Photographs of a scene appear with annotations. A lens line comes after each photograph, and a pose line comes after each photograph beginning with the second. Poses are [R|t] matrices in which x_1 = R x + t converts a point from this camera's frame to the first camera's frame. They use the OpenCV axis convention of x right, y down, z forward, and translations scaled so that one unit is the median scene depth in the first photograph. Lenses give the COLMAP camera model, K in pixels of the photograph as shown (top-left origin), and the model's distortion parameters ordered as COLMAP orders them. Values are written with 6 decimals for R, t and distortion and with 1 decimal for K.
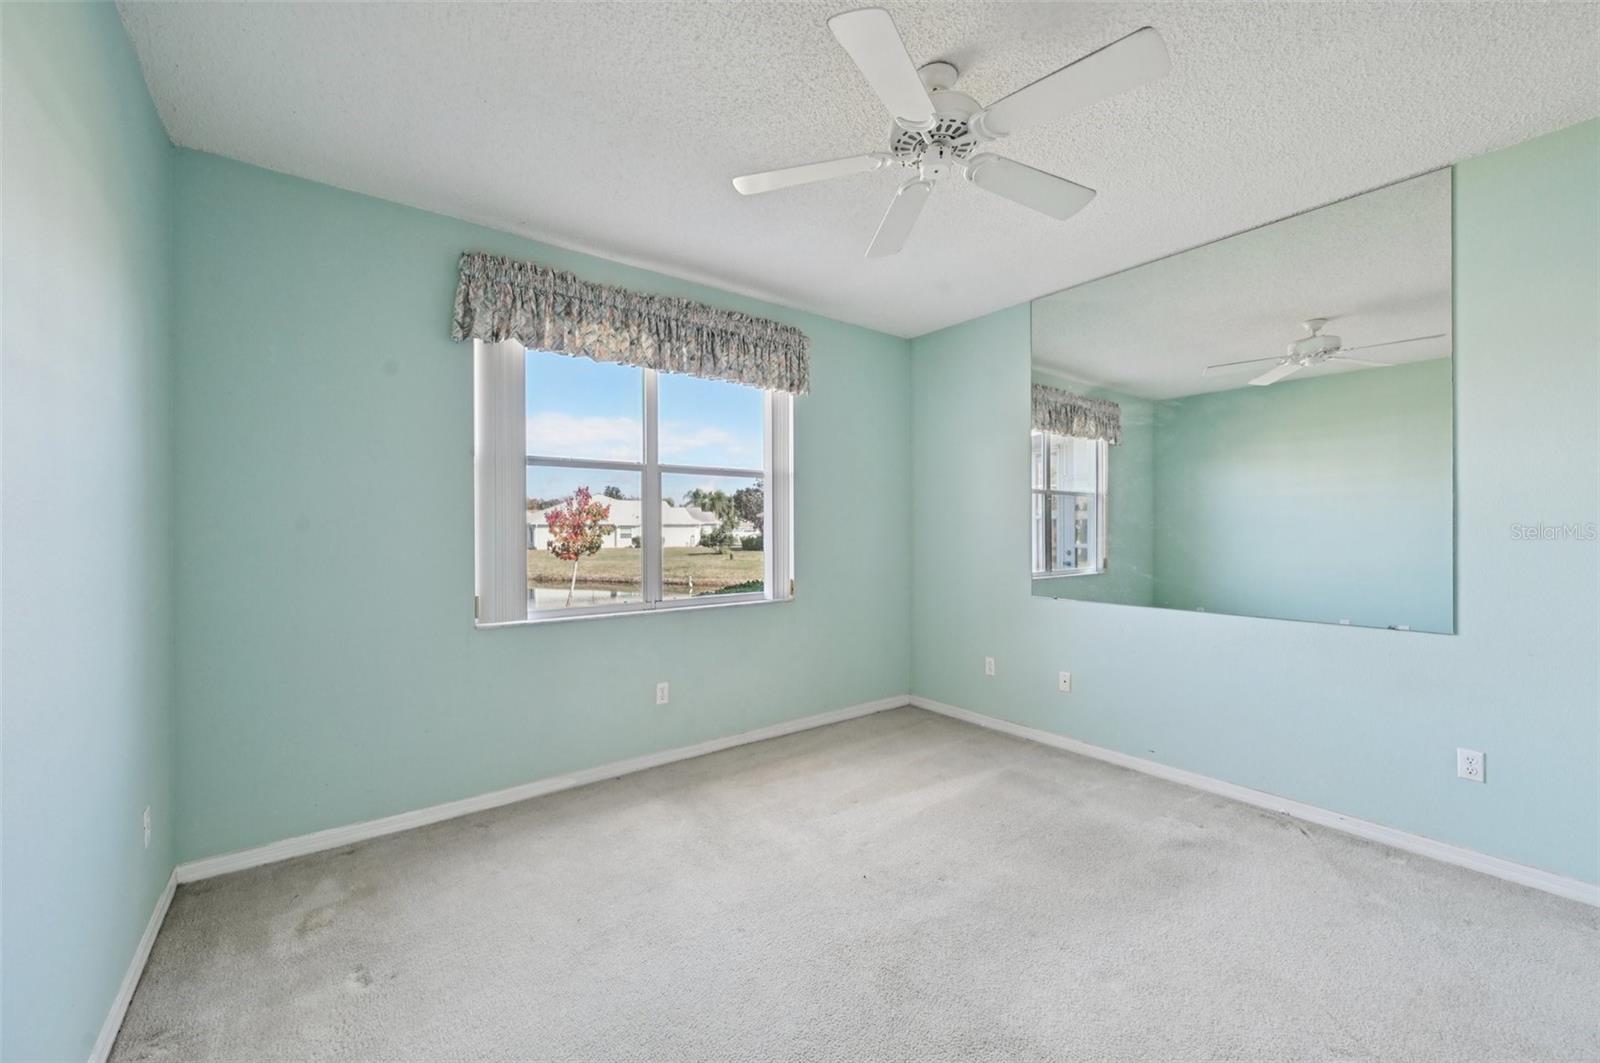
lens RADIAL K [[633.3, 0, 807.4], [0, 633.3, 528.3], [0, 0, 1]] dist [-0.000460, 0.000002]
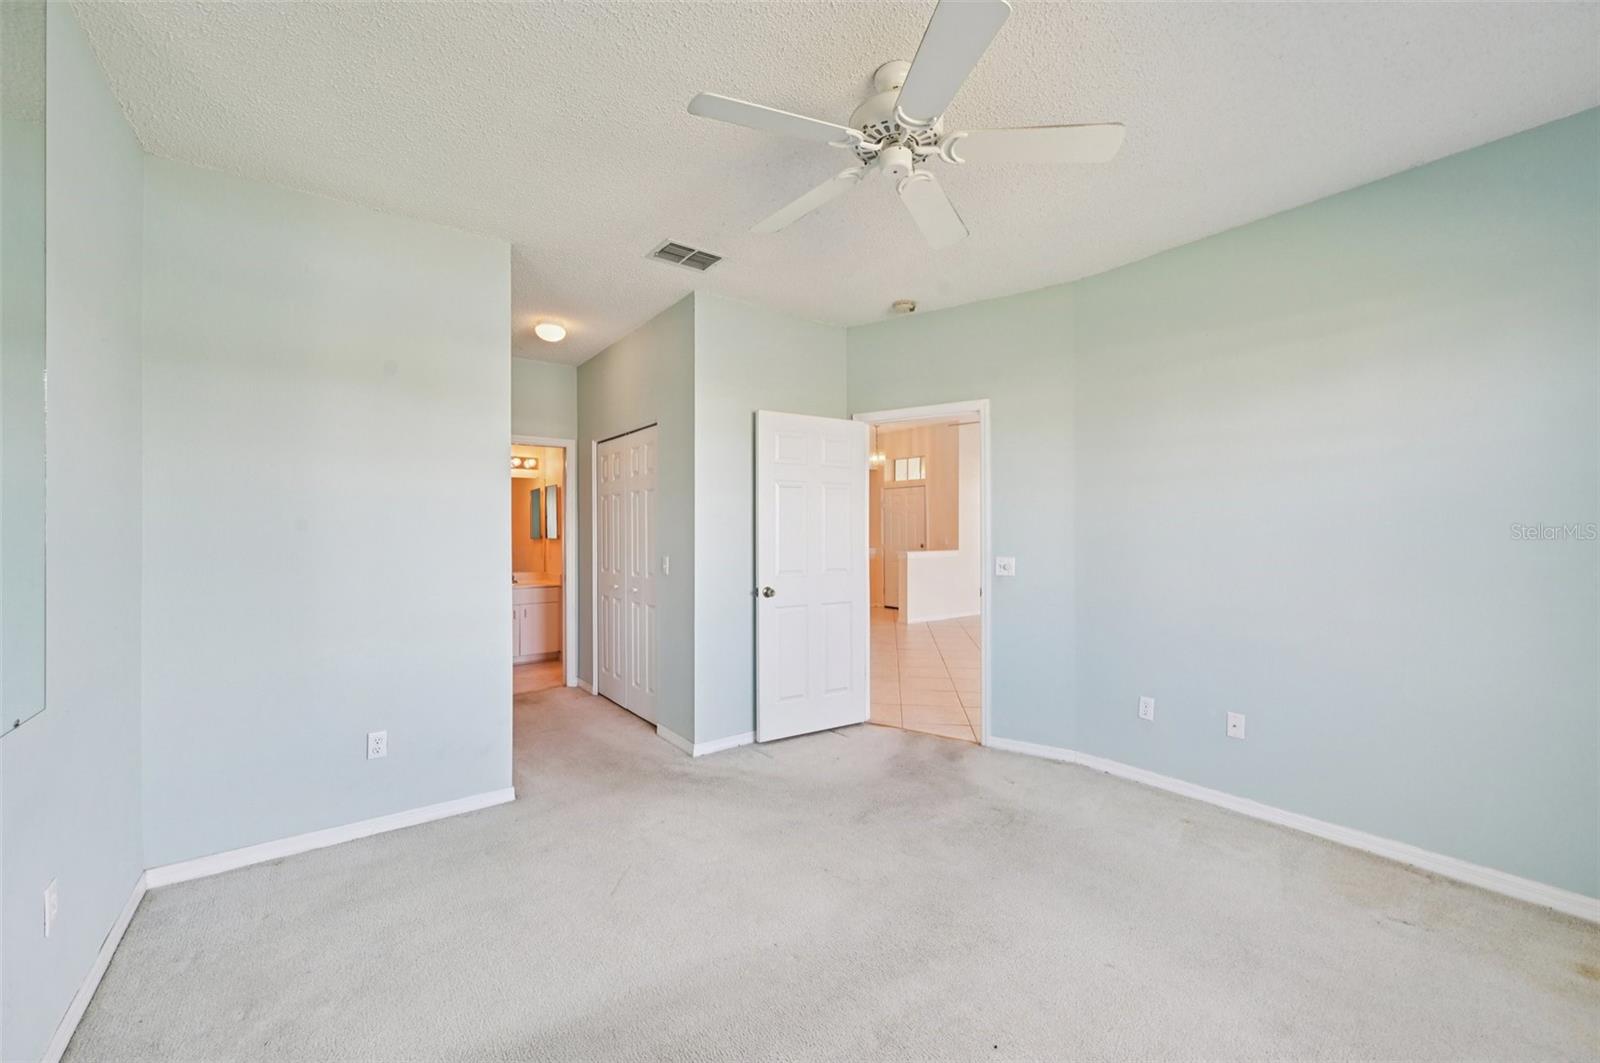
lens RADIAL K [[633.3, 0, 807.4], [0, 633.3, 528.3], [0, 0, 1]] dist [-0.000460, 0.000002]
pose [[-0.999992, 0.000371, 0.004059, 0.209339], [0.000349, 0.999984, -0.005645, 0.003670], [-0.004061, -0.005644, -0.999976, 1.194202]]
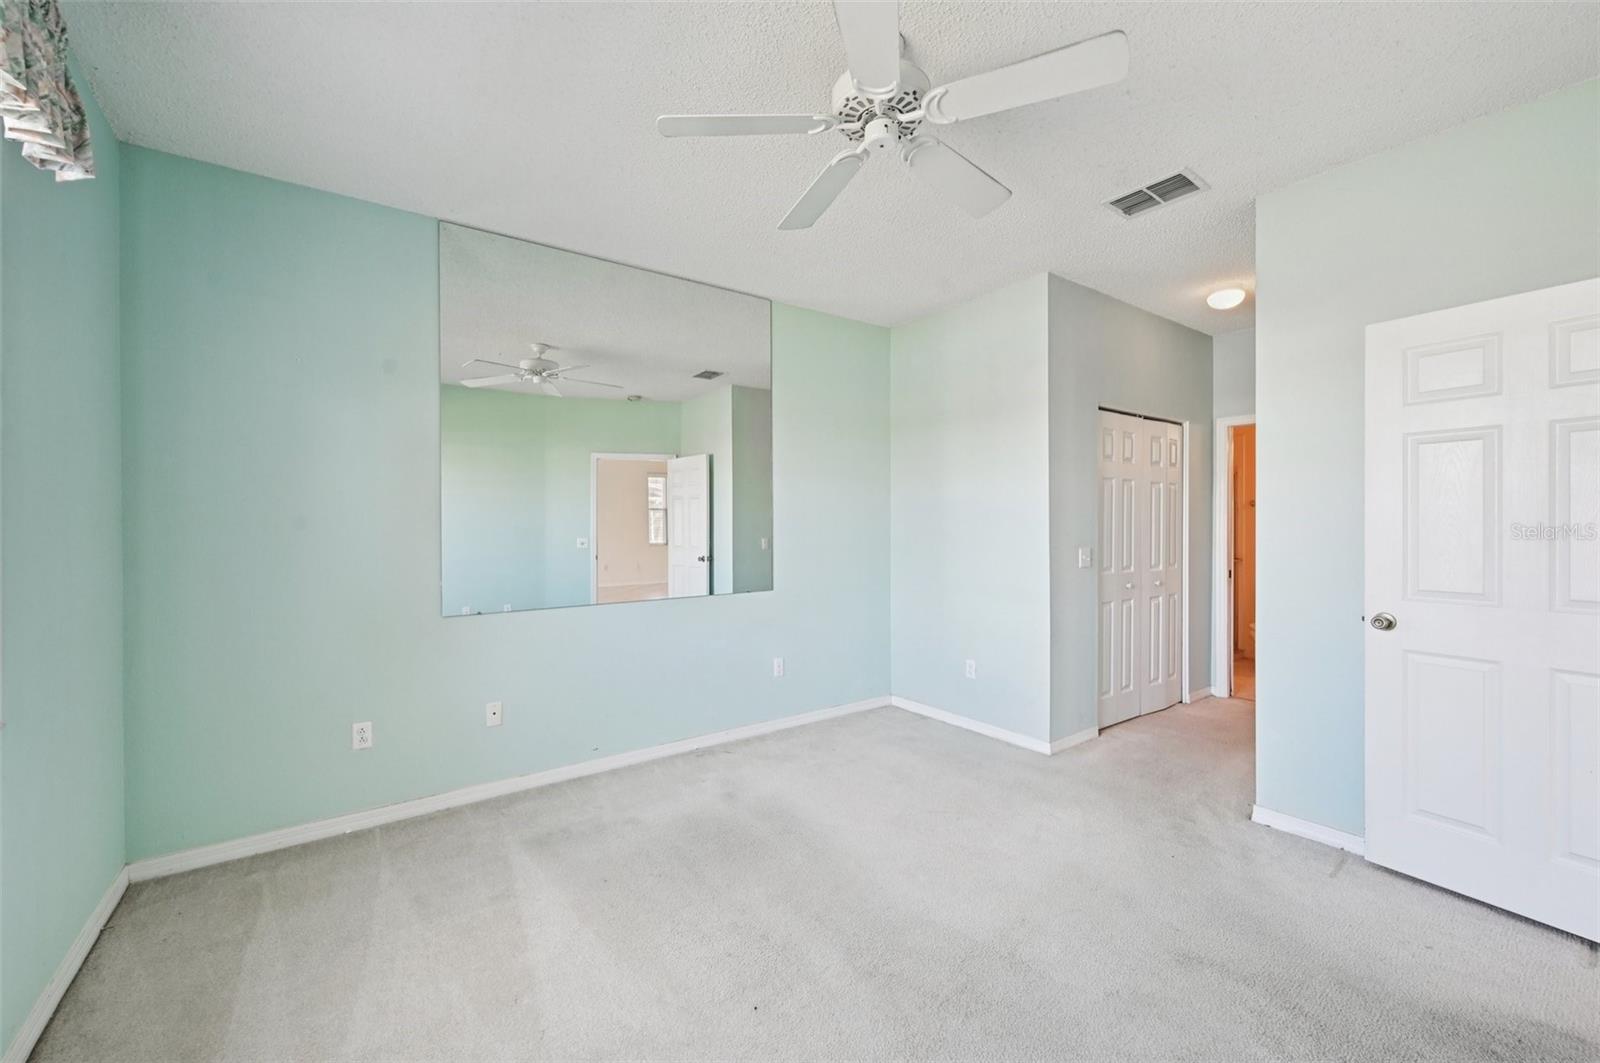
lens RADIAL K [[625.8, 0, 796.9], [0, 625.8, 538.0], [0, 0, 1]] dist [0.000293, -0.000037]
pose [[0.037601, -0.019176, 0.999109, -0.427161], [0.005200, 0.999806, 0.018994, 0.003900], [-0.999279, 0.004481, 0.037693, 0.658883]]
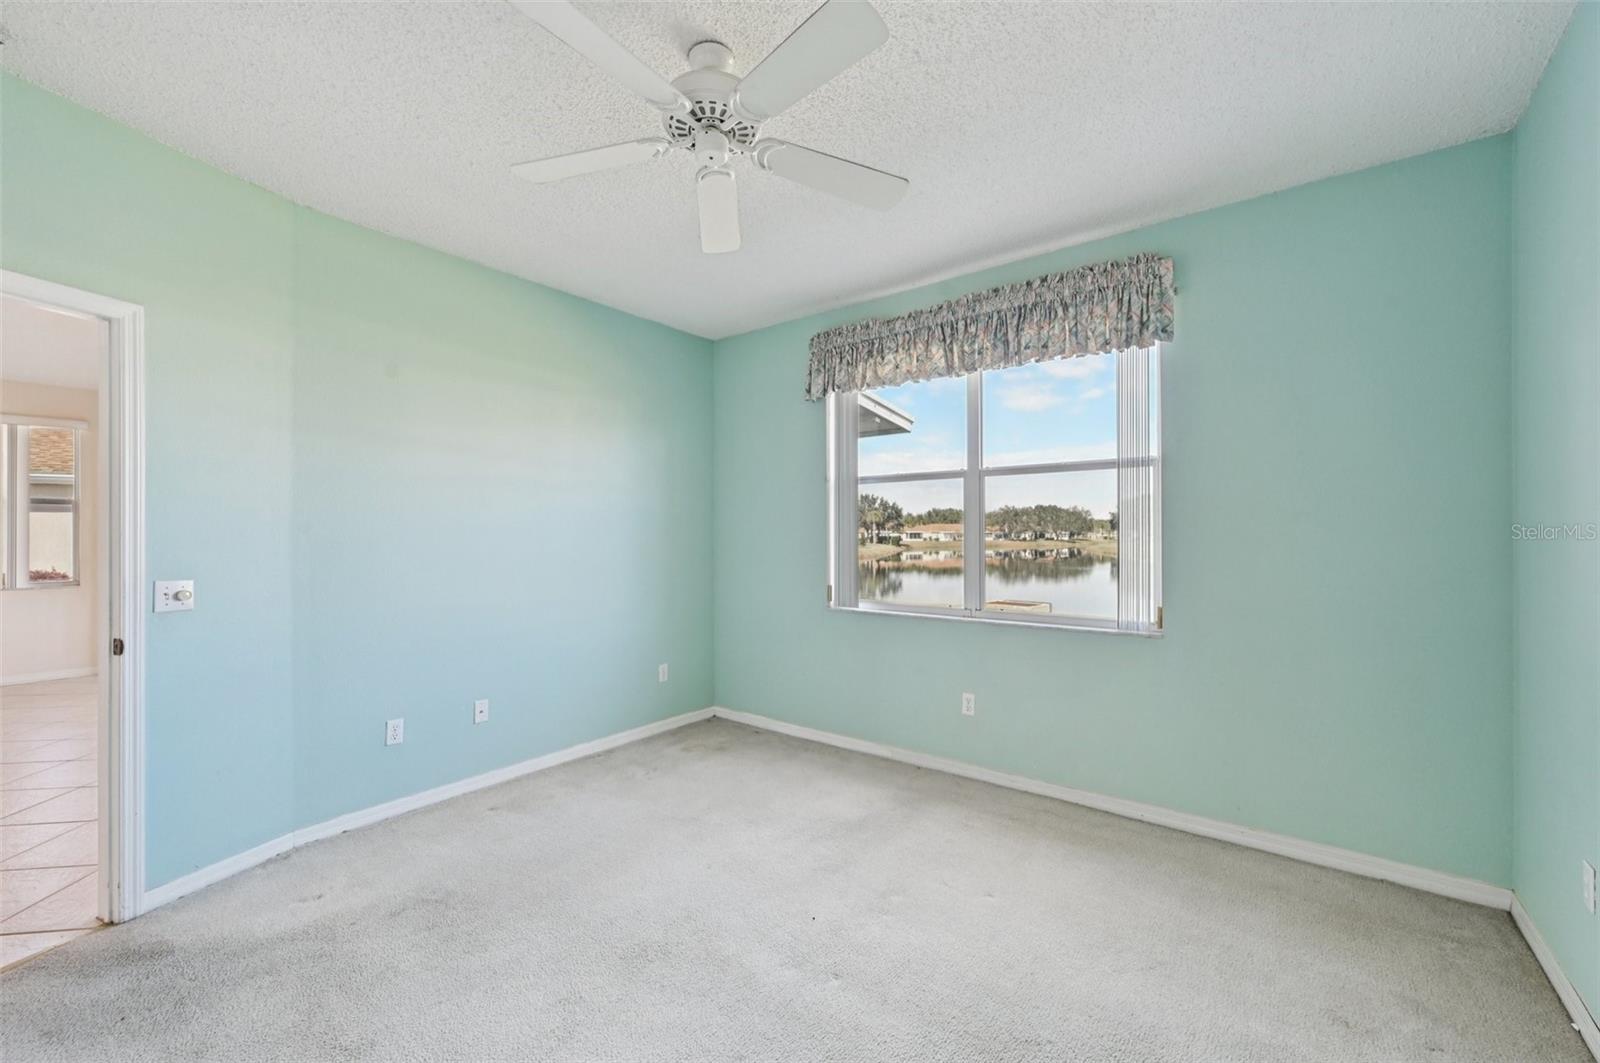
lens RADIAL K [[631.9, 0, 800.0], [0, 631.9, 531.5], [0, 0, 1]] dist [-0.001429, -0.000085]
pose [[0.247887, -0.006119, -0.968770, 0.691855], [0.000594, 0.999981, -0.006165, 0.001161], [0.968789, 0.000953, 0.247886, 0.541979]]
